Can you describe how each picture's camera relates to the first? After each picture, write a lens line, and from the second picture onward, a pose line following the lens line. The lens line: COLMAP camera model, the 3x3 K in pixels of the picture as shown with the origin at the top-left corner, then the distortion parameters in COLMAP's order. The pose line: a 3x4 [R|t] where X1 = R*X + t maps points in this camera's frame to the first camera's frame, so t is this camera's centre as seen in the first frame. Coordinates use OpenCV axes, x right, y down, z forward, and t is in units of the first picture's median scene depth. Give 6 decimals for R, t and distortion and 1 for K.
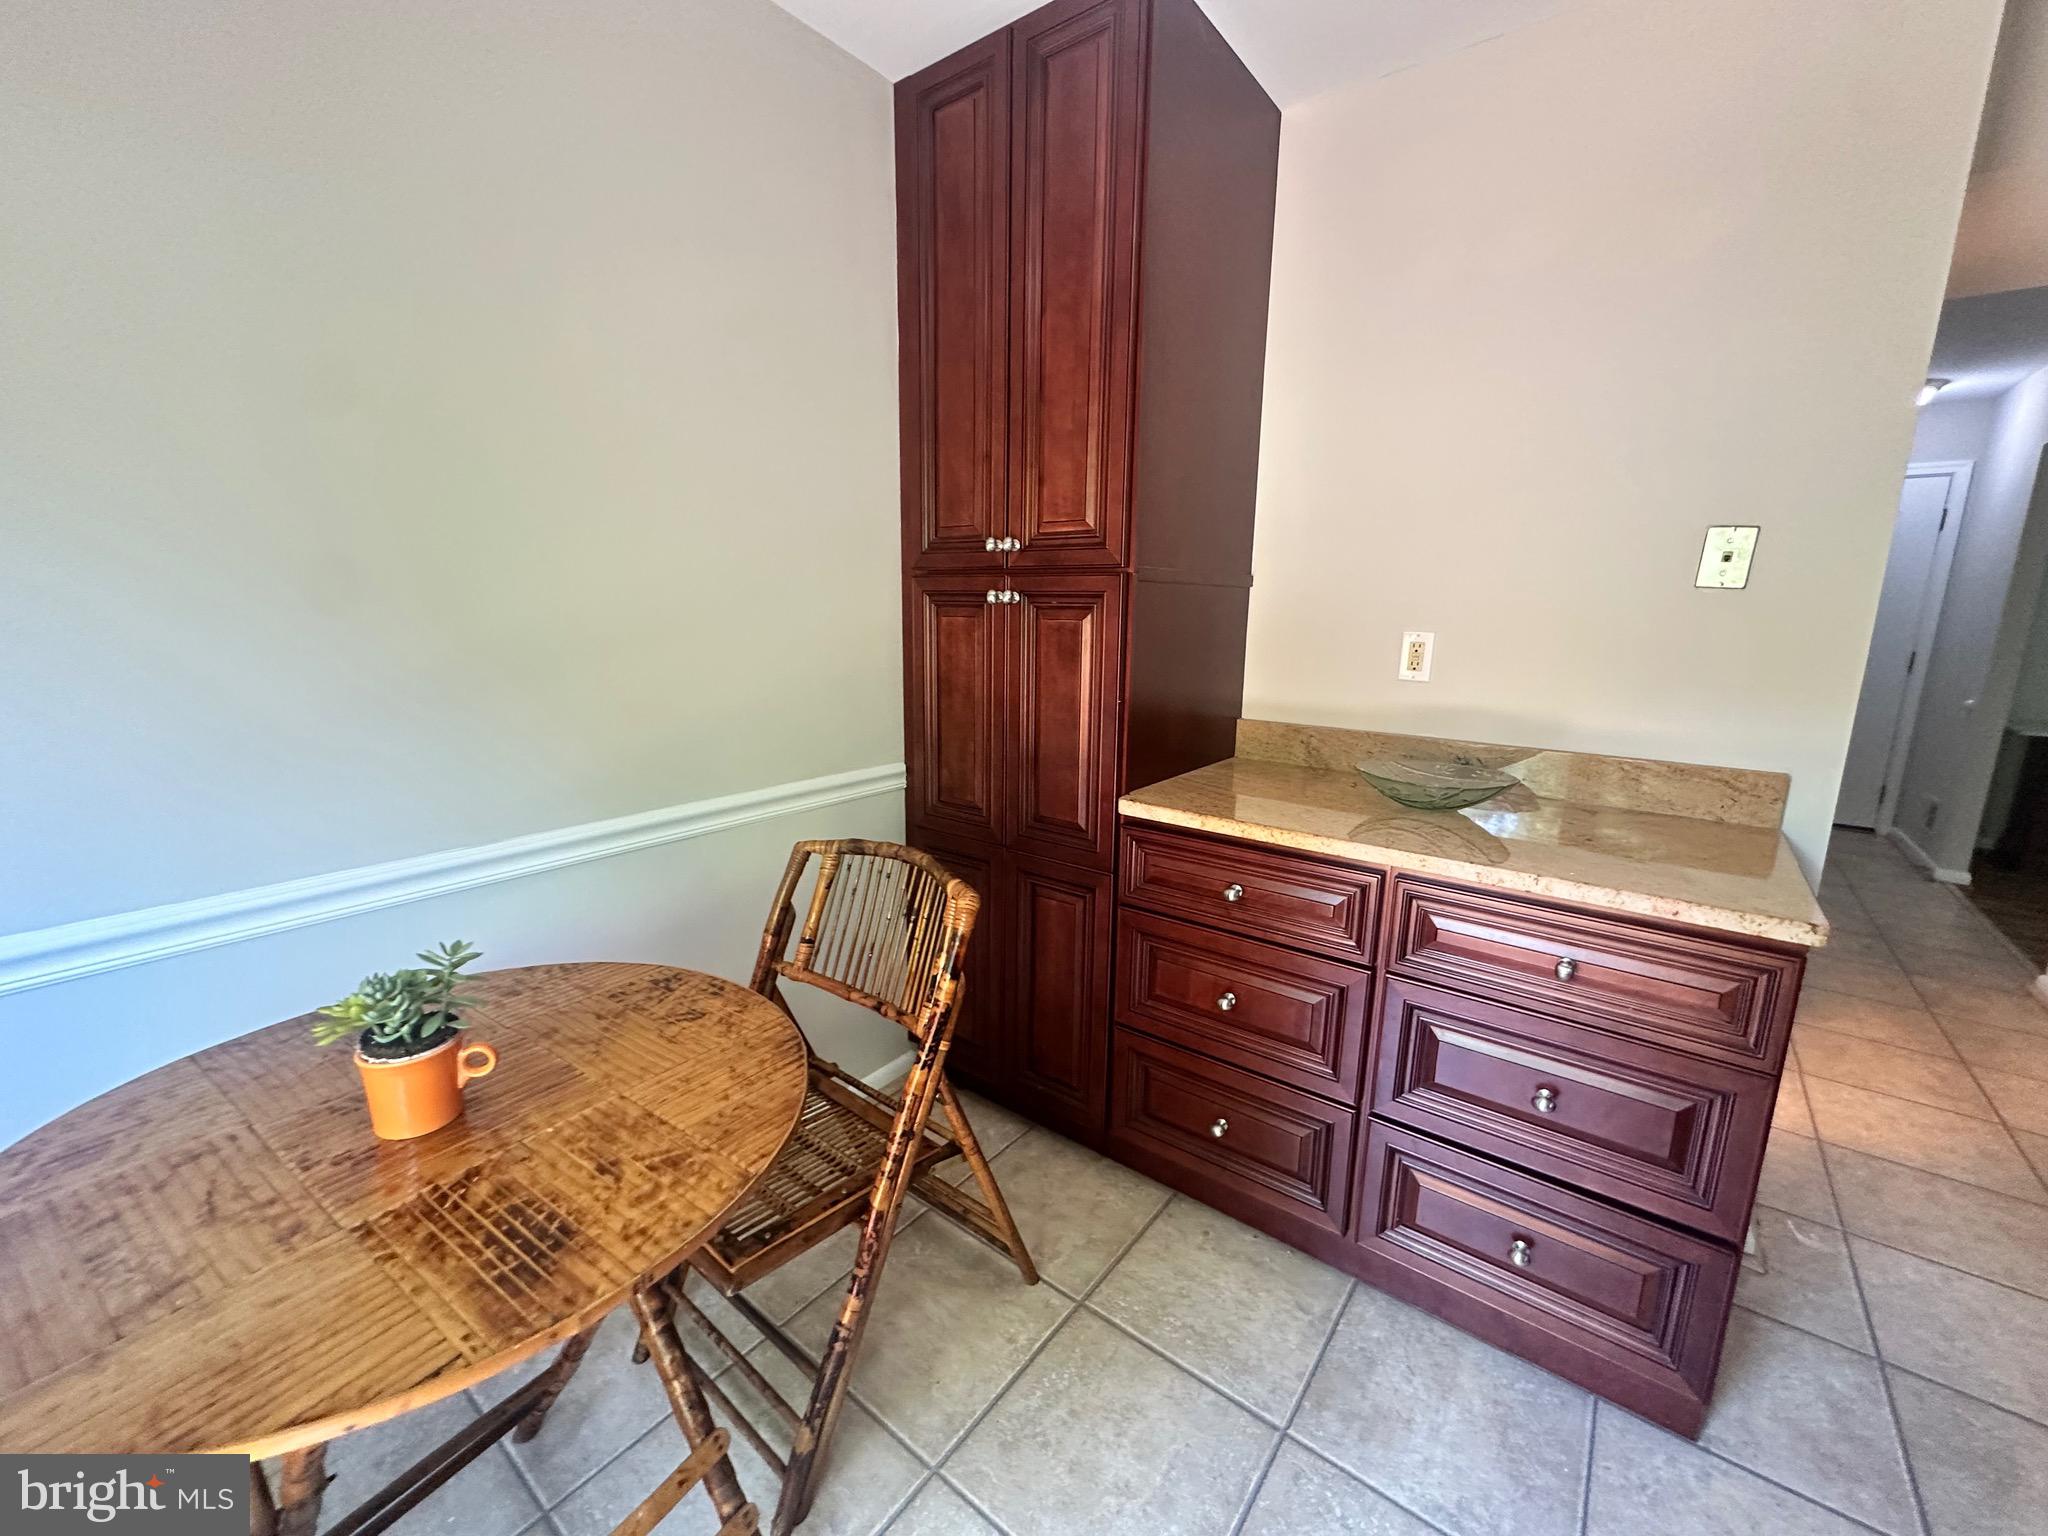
lens RADIAL K [[826.1, 0, 1021.9], [0, 826.1, 765.1], [0, 0, 1]] dist [-0.002419, 0.000099]
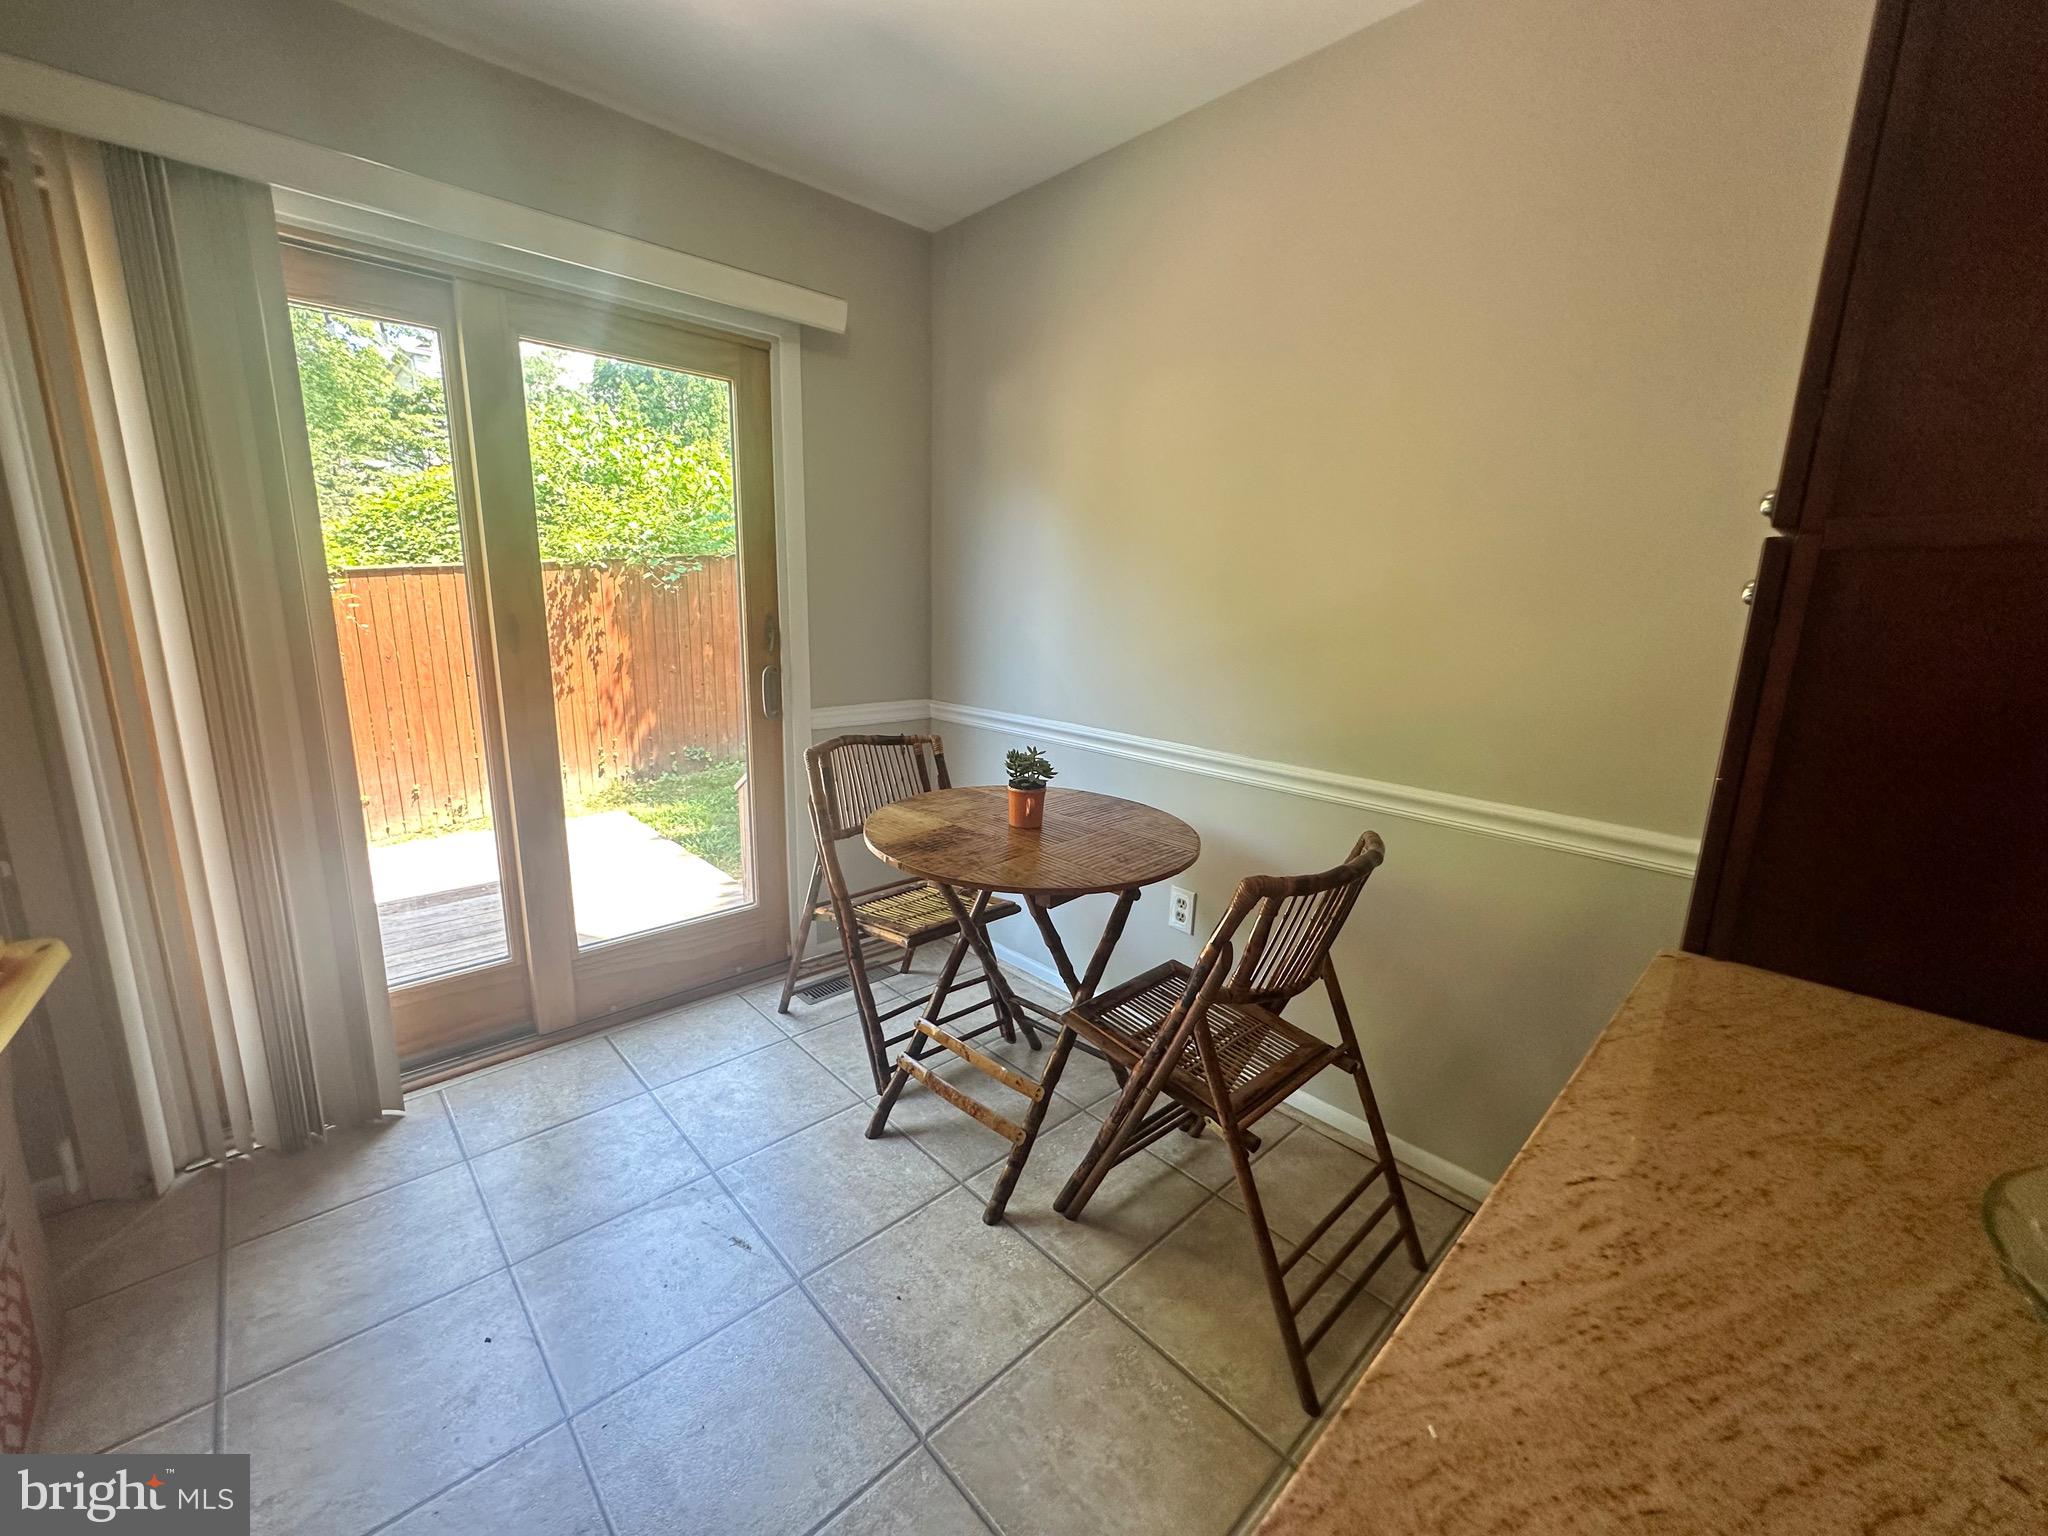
lens RADIAL K [[828.5, 0, 1009.9], [0, 828.5, 764.6], [0, 0, 1]] dist [-0.001183, 0.021674]
pose [[-0.161879, 0.190808, -0.968188, 0.957323], [-0.224141, 0.948375, 0.224379, -0.143181], [0.961018, 0.253333, -0.110754, 0.810381]]
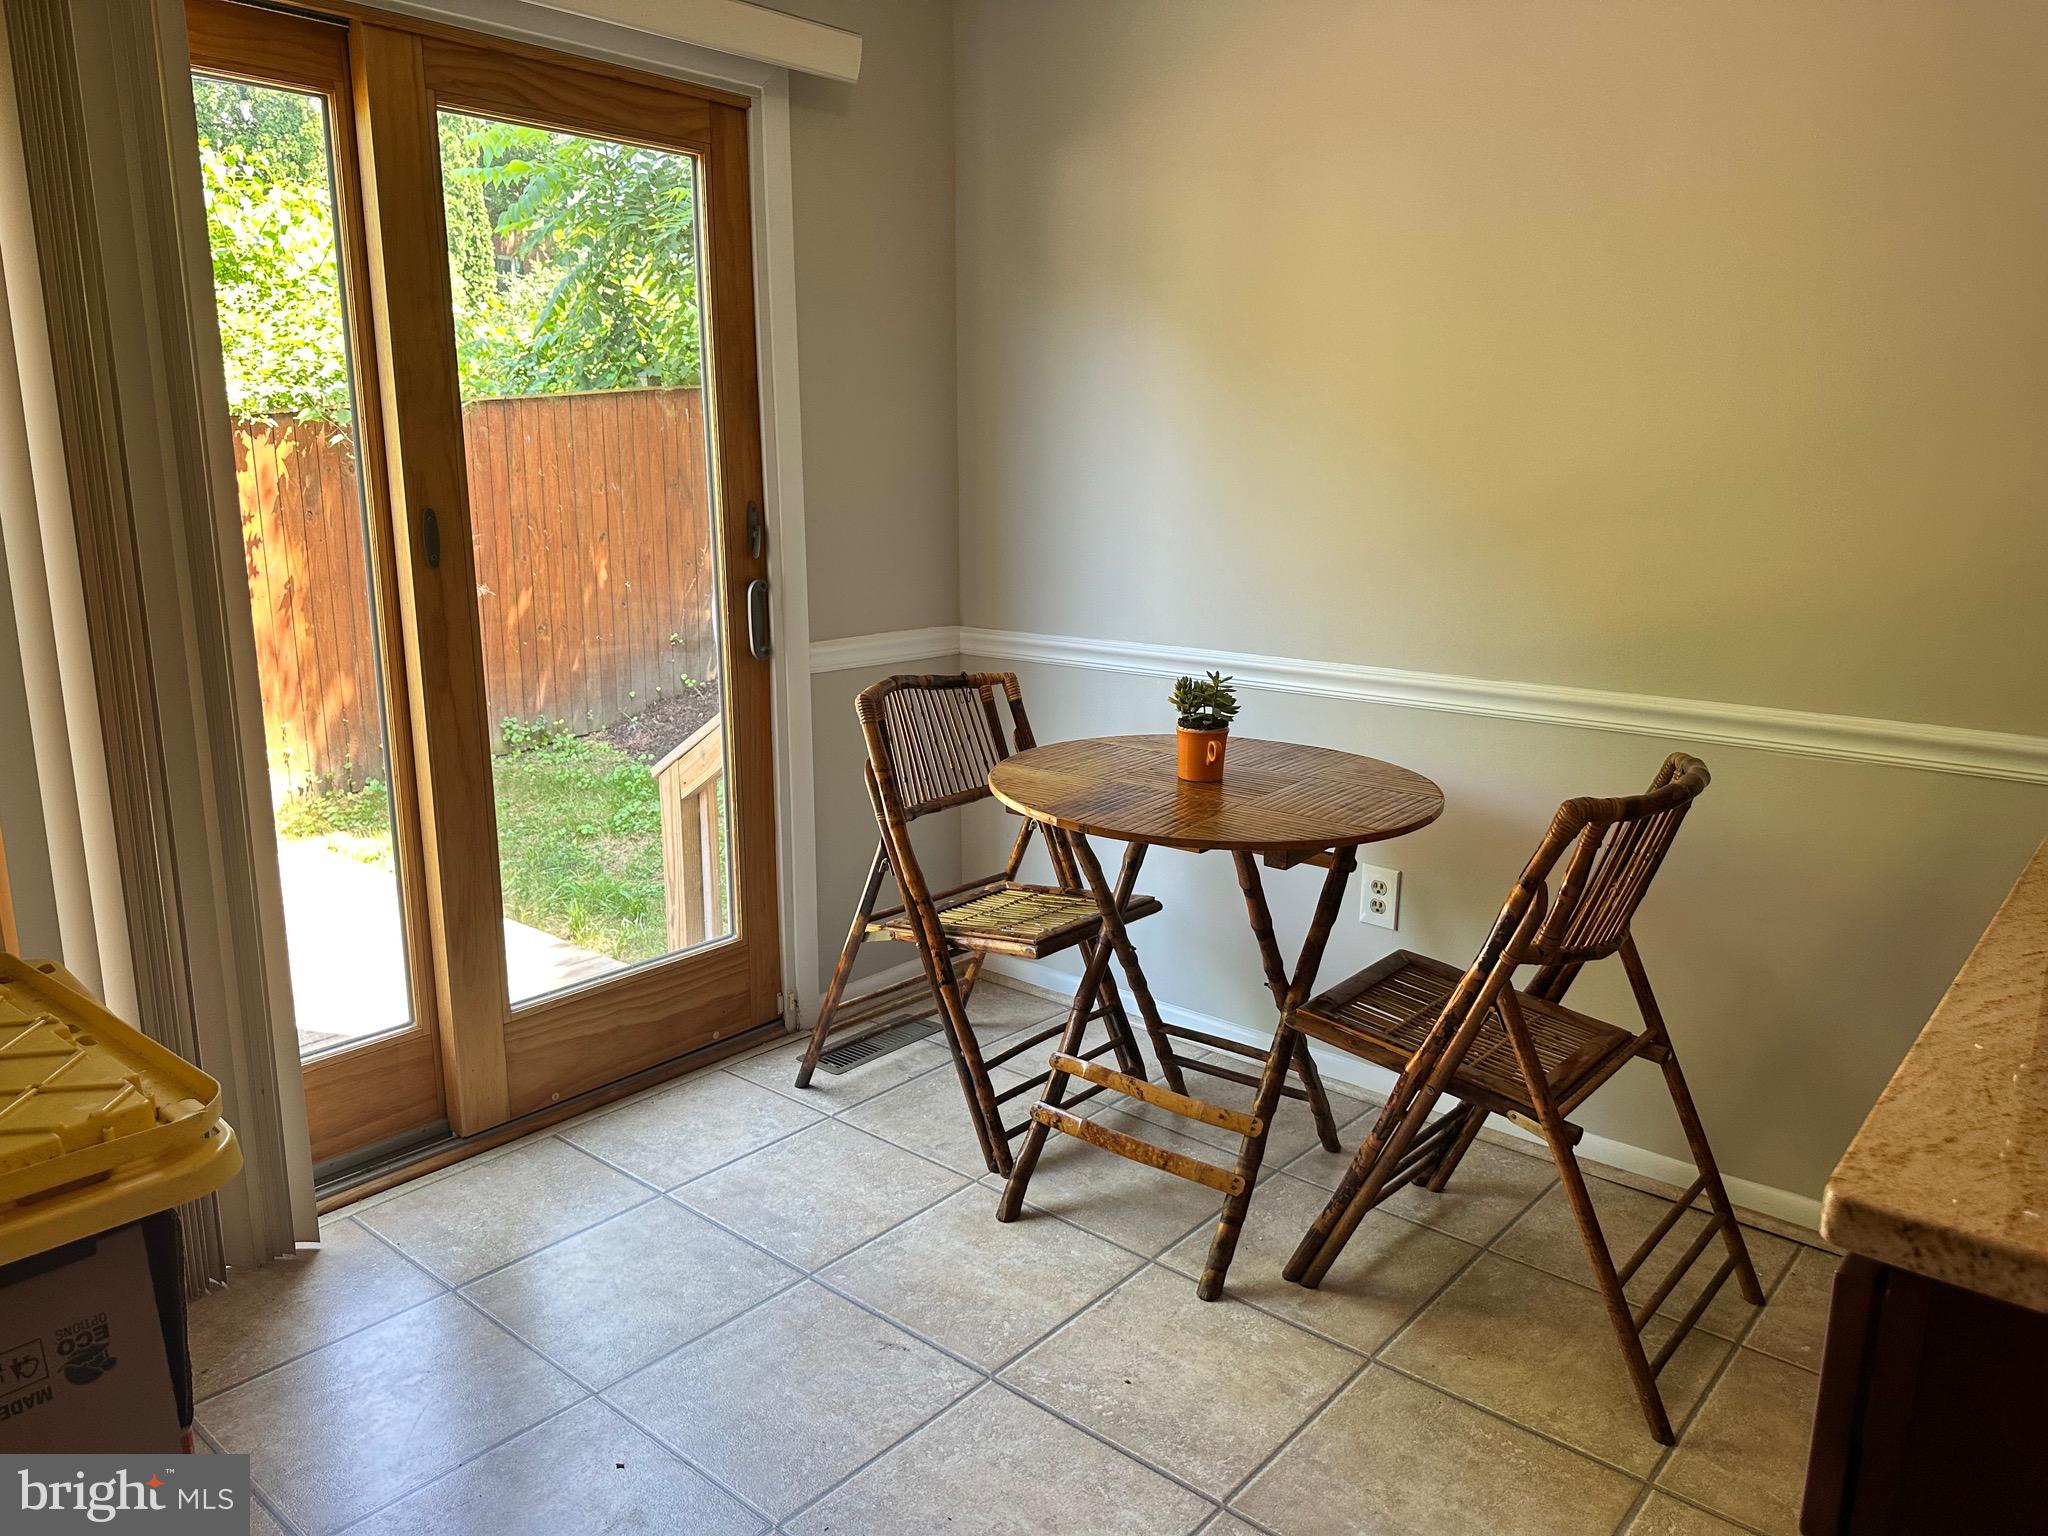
lens RADIAL K [[1440.7, 0, 1024.4], [0, 1440.7, 758.0], [0, 0, 1]] dist [0.114133, -0.132516]
pose [[-0.048539, 0.196383, -0.979325, 1.440598], [-0.204345, 0.957790, 0.202193, -0.077385], [0.977695, 0.209935, -0.006360, 0.465606]]
